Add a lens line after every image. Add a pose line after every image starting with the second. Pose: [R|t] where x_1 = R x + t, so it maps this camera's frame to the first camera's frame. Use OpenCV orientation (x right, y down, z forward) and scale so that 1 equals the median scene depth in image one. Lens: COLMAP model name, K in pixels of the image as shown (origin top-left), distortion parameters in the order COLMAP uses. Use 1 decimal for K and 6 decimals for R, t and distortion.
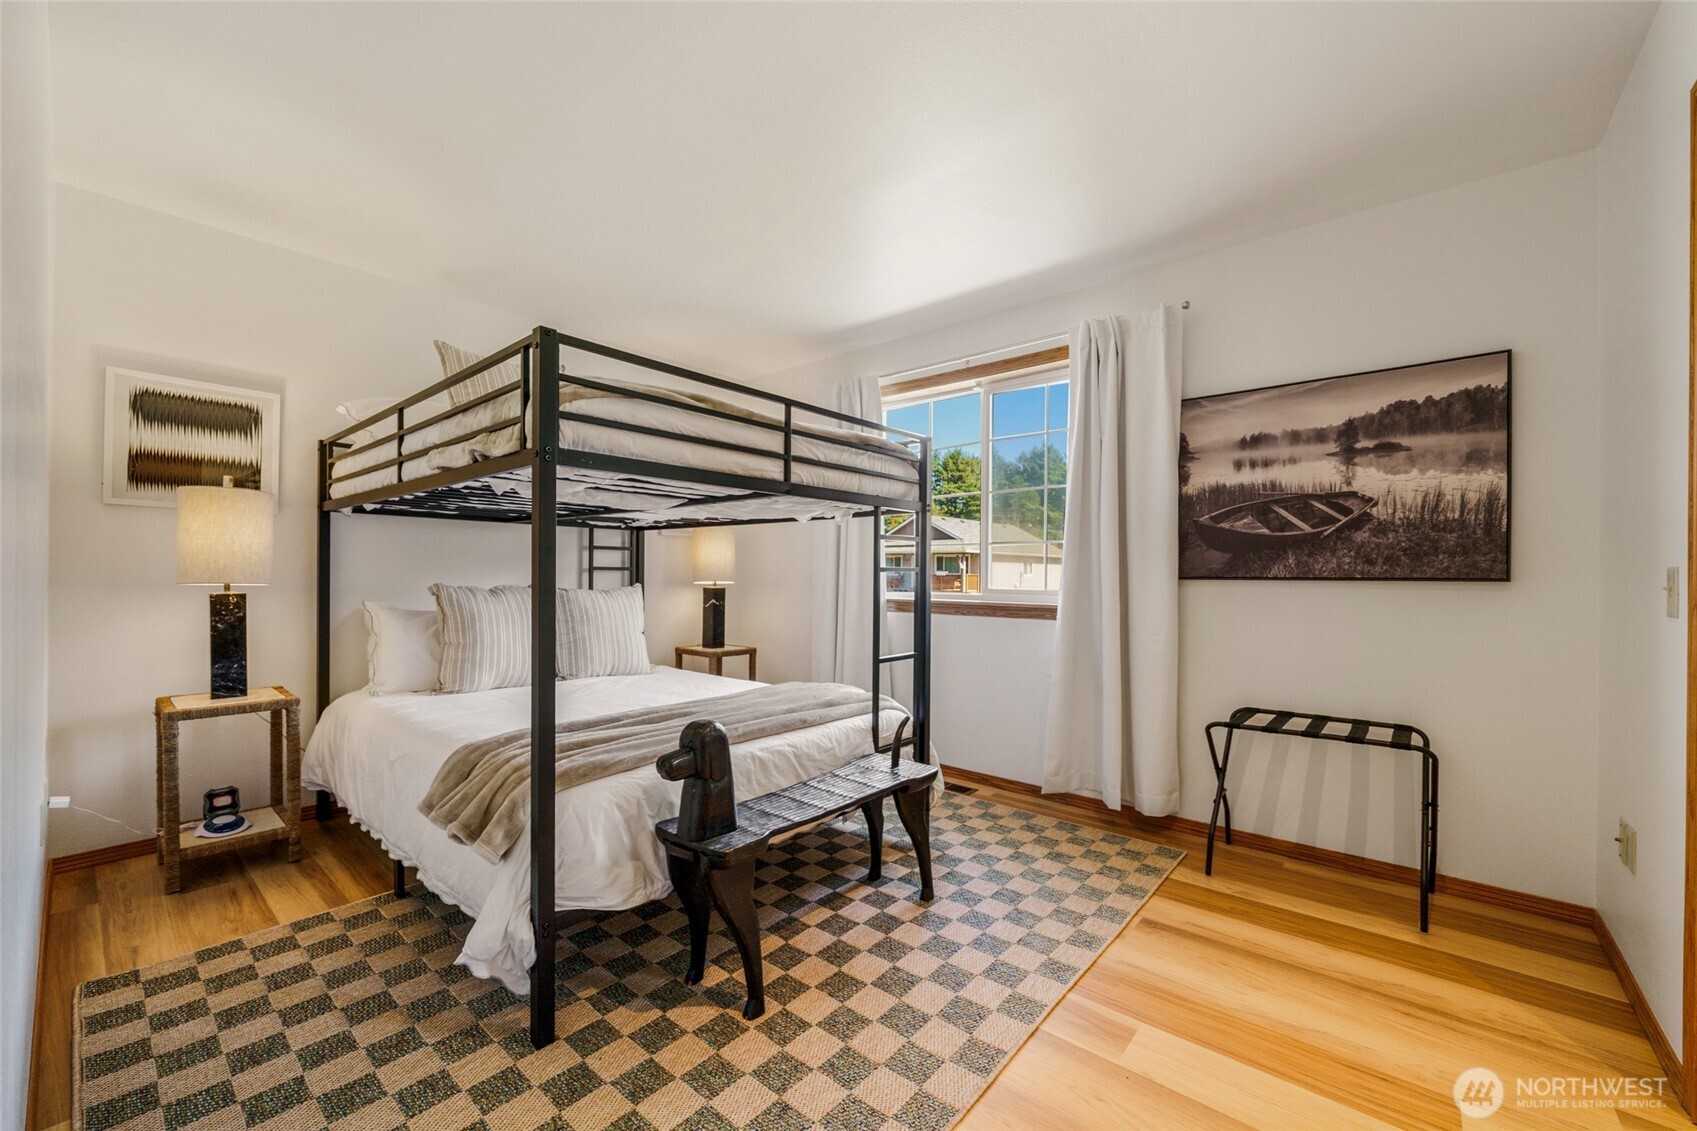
lens RADIAL K [[682.1, 0, 841.2], [0, 682.1, 567.4], [0, 0, 1]] dist [-0.007785, 0.000526]
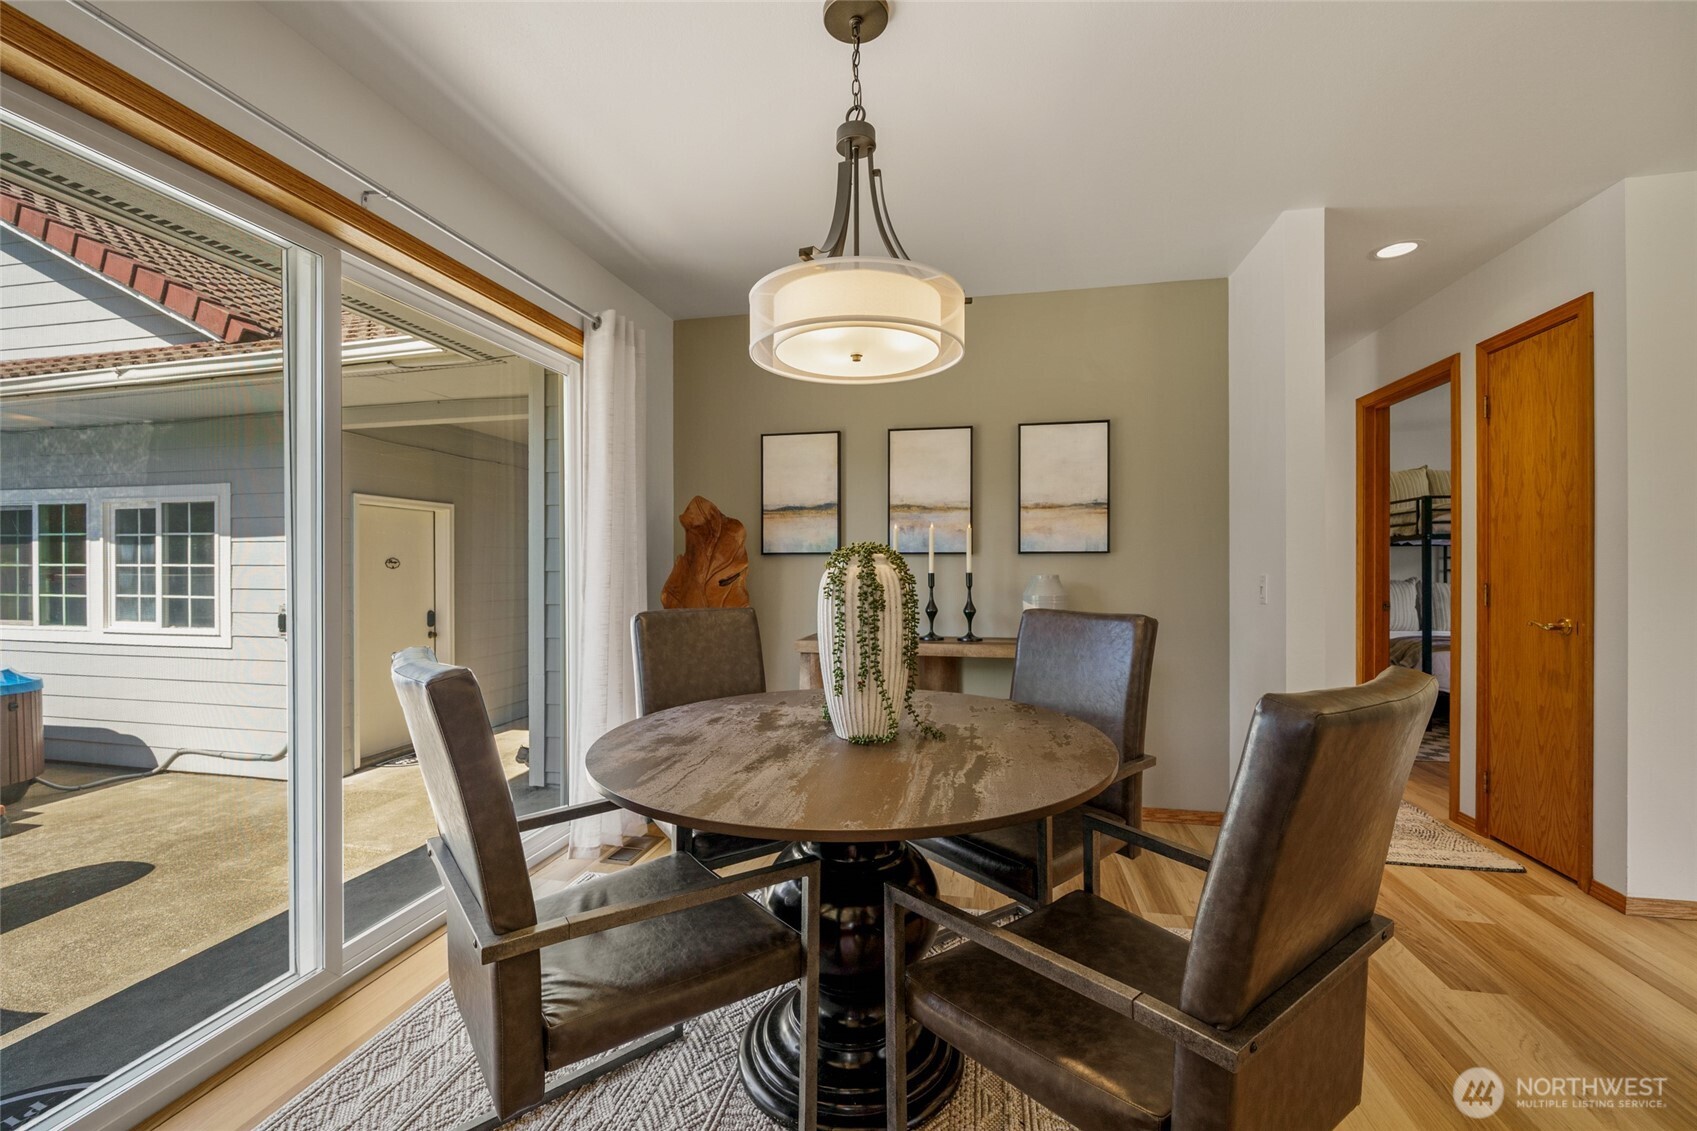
lens RADIAL K [[682.1, 0, 849.7], [0, 682.1, 564.9], [0, 0, 1]] dist [-0.007785, 0.000526]
pose [[0.478091, -0.010373, -0.878249, 1.002019], [0.008730, 0.999937, -0.007058, -0.030411], [0.878267, -0.004293, 0.478152, -2.732534]]
